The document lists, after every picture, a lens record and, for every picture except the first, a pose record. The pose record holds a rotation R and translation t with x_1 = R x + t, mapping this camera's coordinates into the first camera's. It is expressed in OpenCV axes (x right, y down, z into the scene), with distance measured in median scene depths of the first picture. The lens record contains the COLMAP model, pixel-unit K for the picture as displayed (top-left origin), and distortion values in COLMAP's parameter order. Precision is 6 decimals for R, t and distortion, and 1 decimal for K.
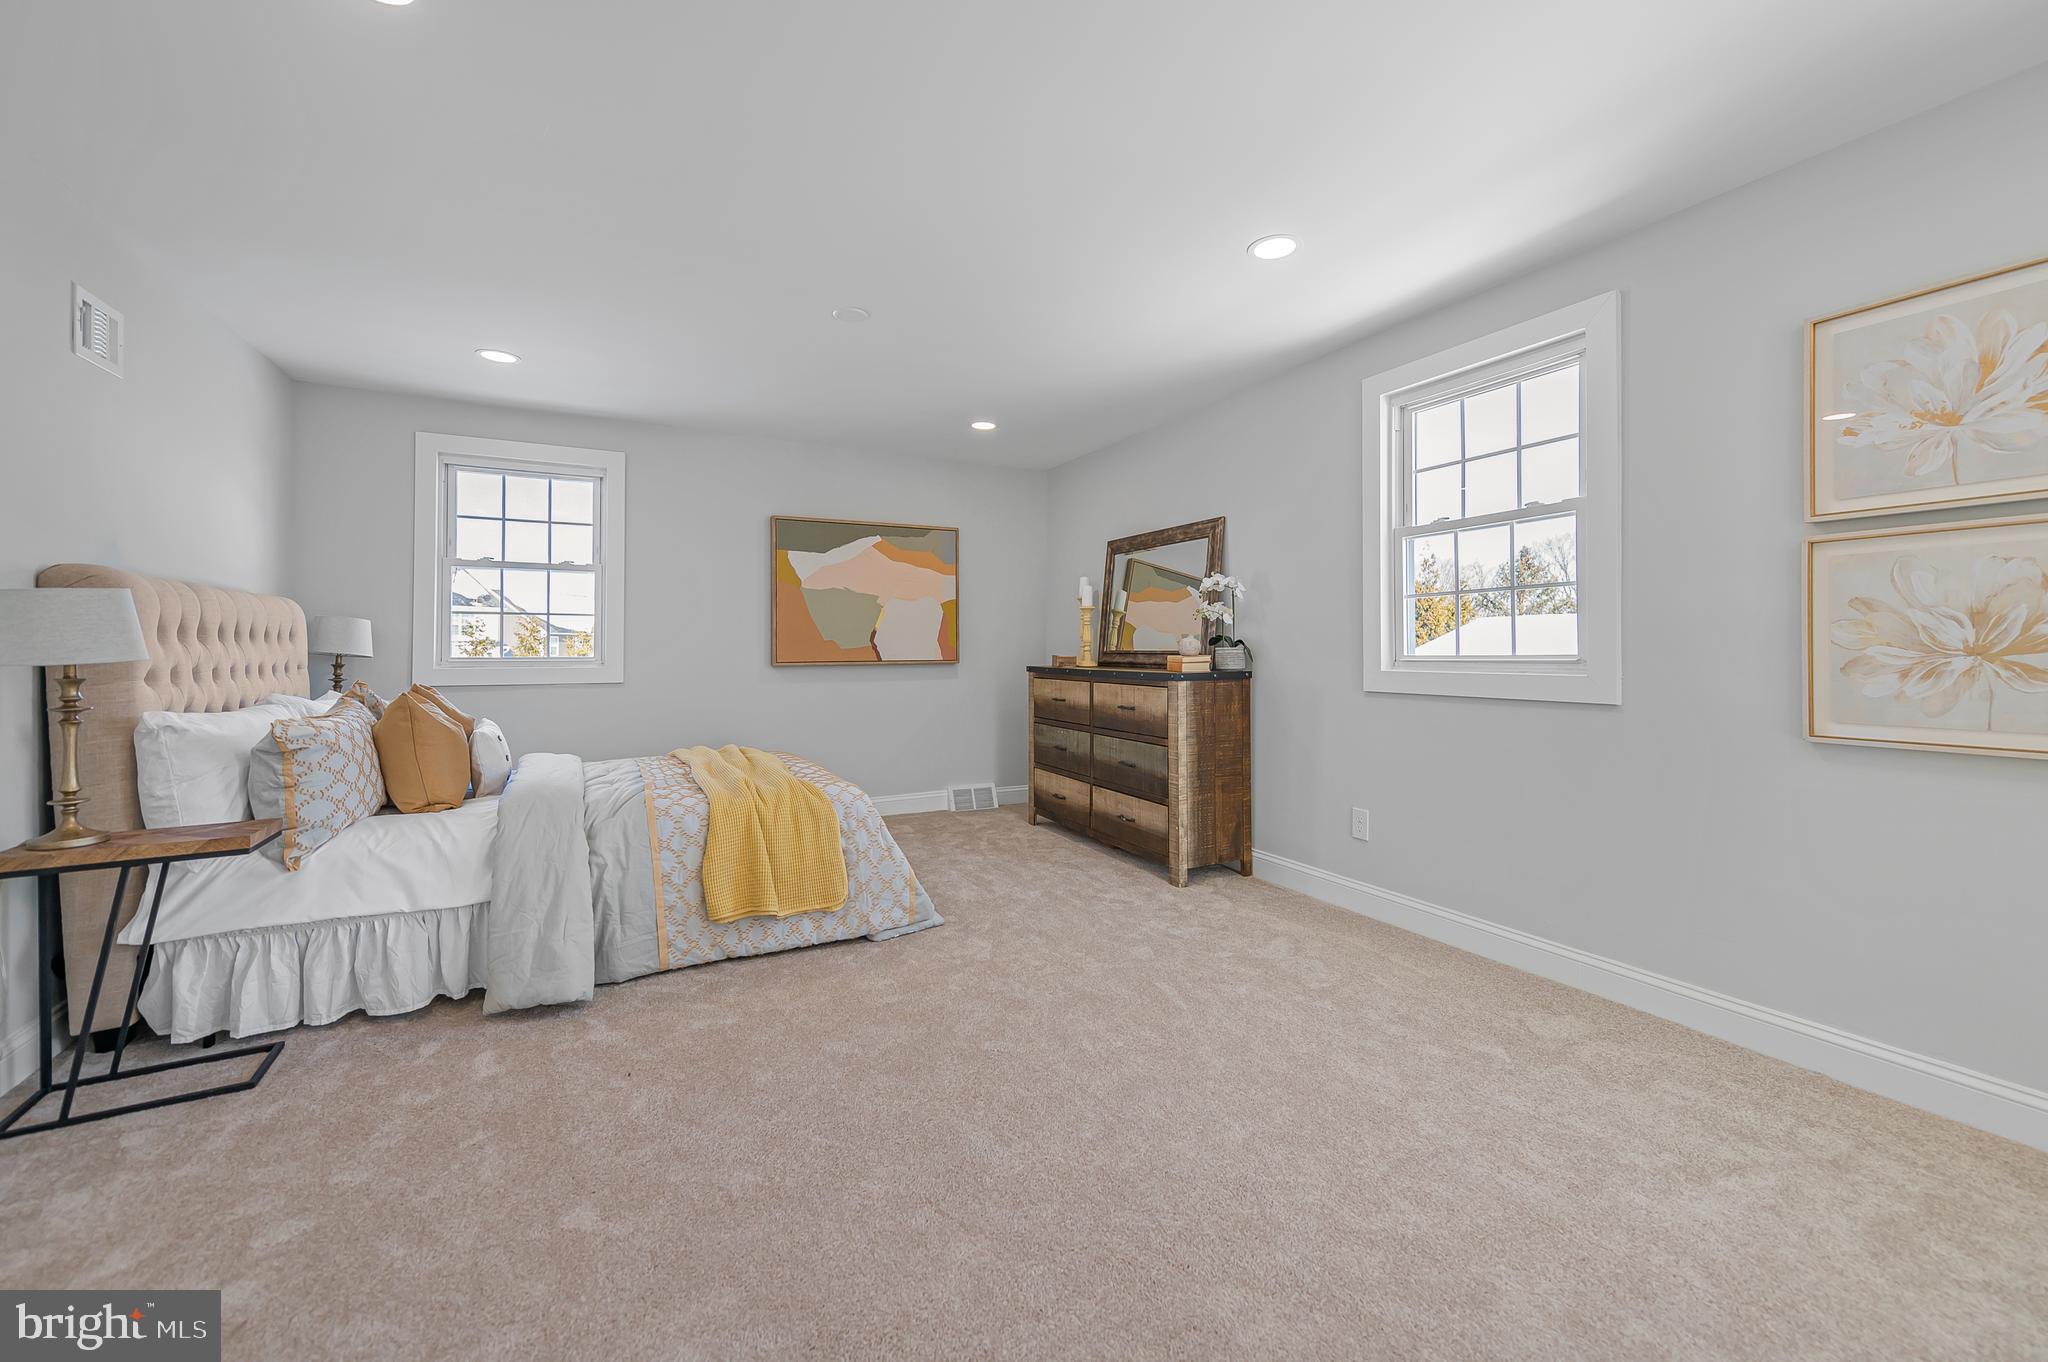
lens RADIAL K [[824.1, 0, 1075.1], [0, 824.1, 664.5], [0, 0, 1]] dist [0.033455, -0.000142]
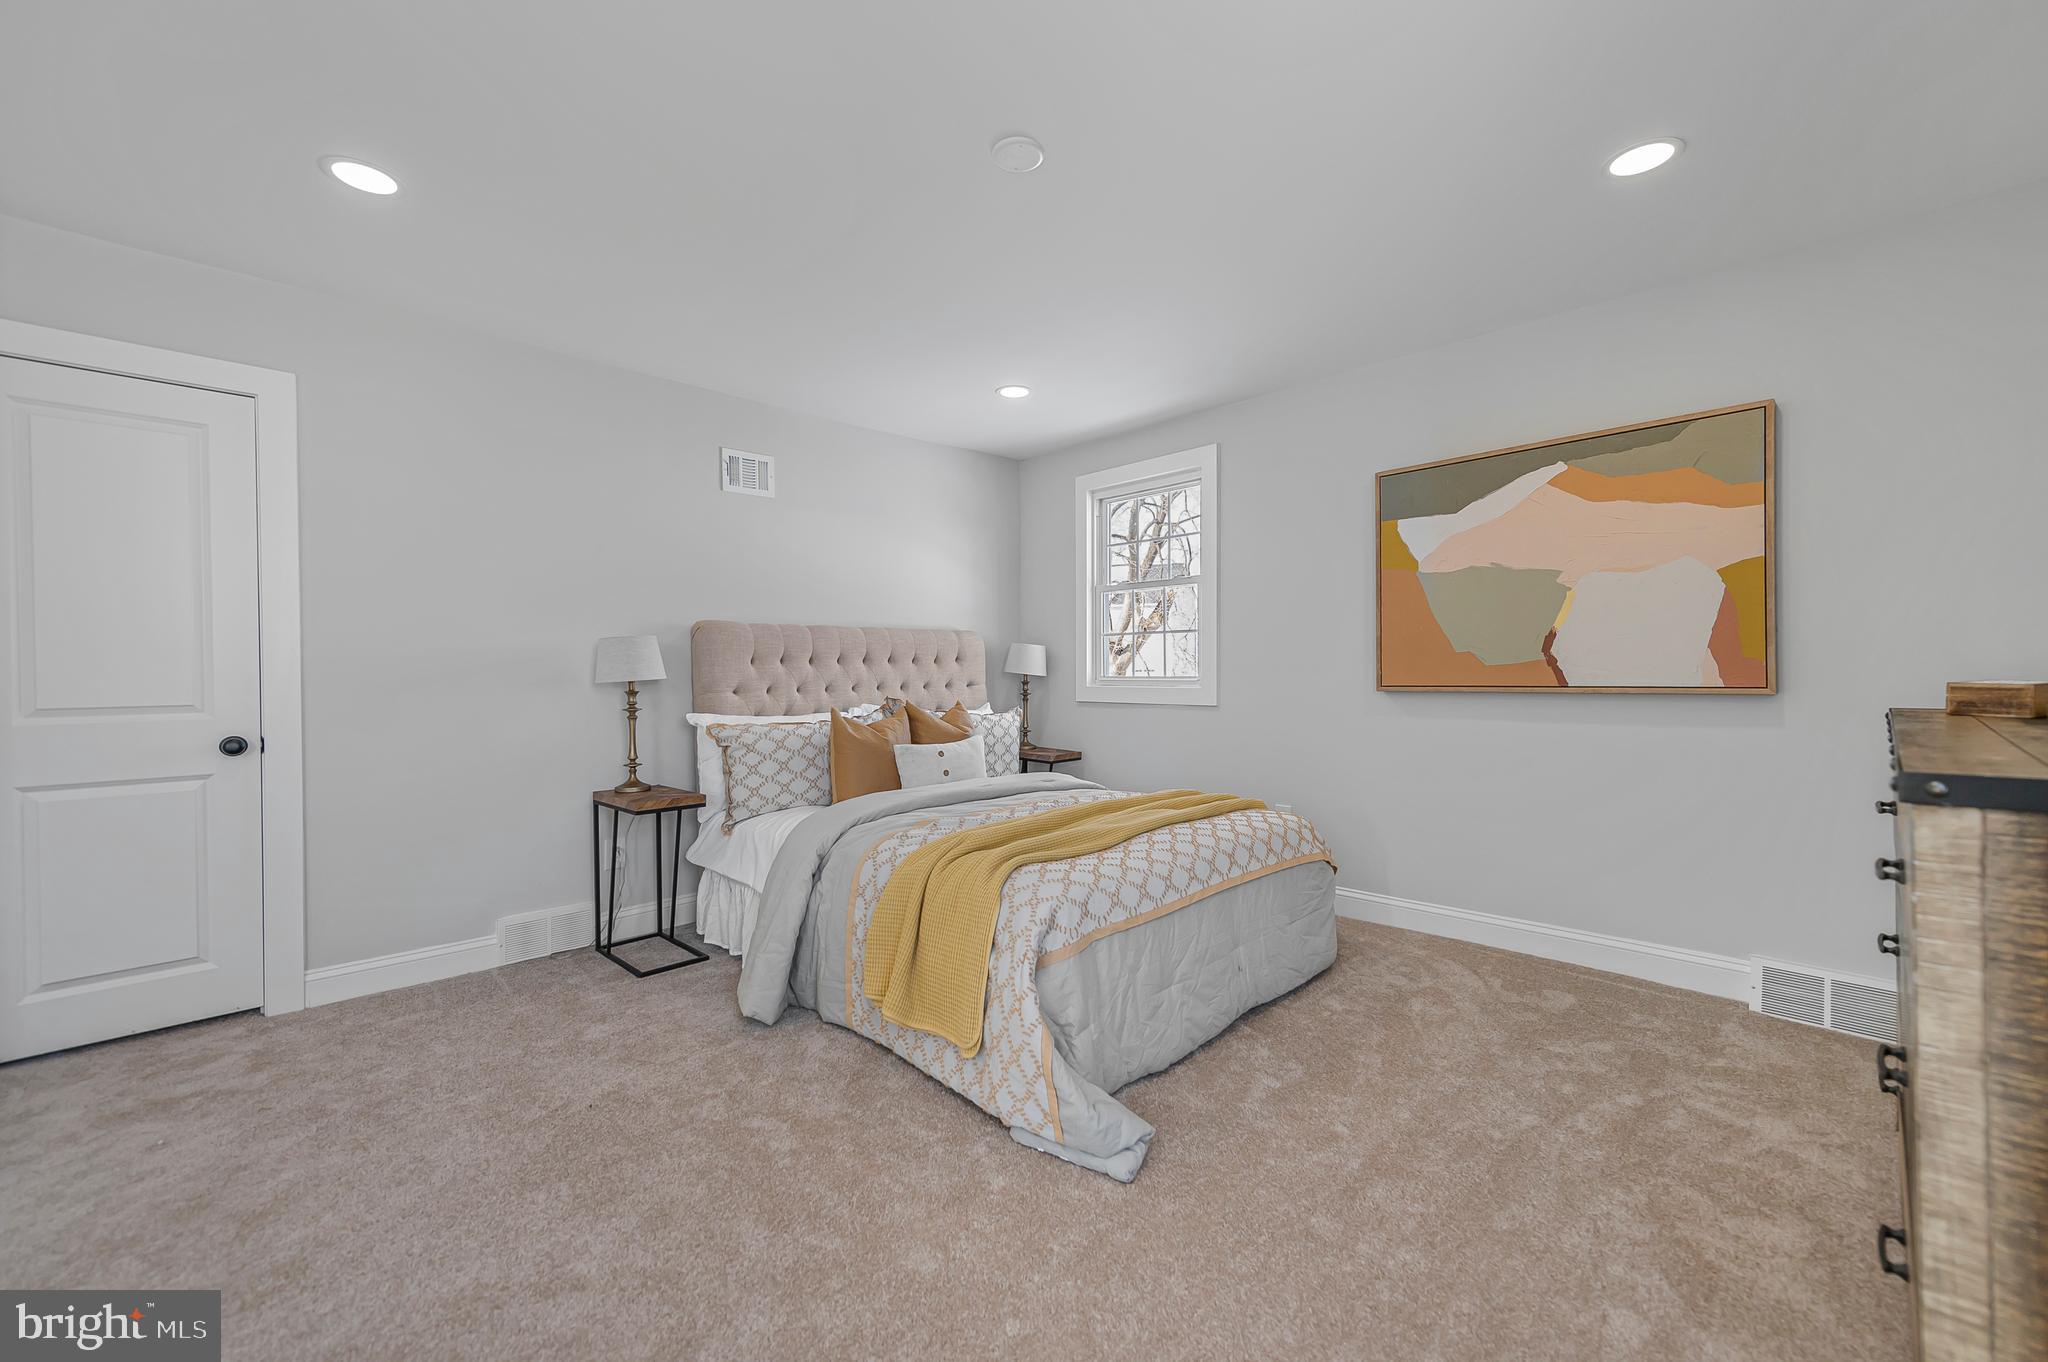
lens RADIAL K [[831.2, 0, 1021.2], [0, 831.2, 674.8], [0, 0, 1]] dist [0.001444, 0.000110]
pose [[0.245825, 0.004290, -0.969305, 0.230691], [-0.010202, 0.999946, 0.001838, -0.010005], [0.969261, 0.009437, 0.245856, 0.536025]]
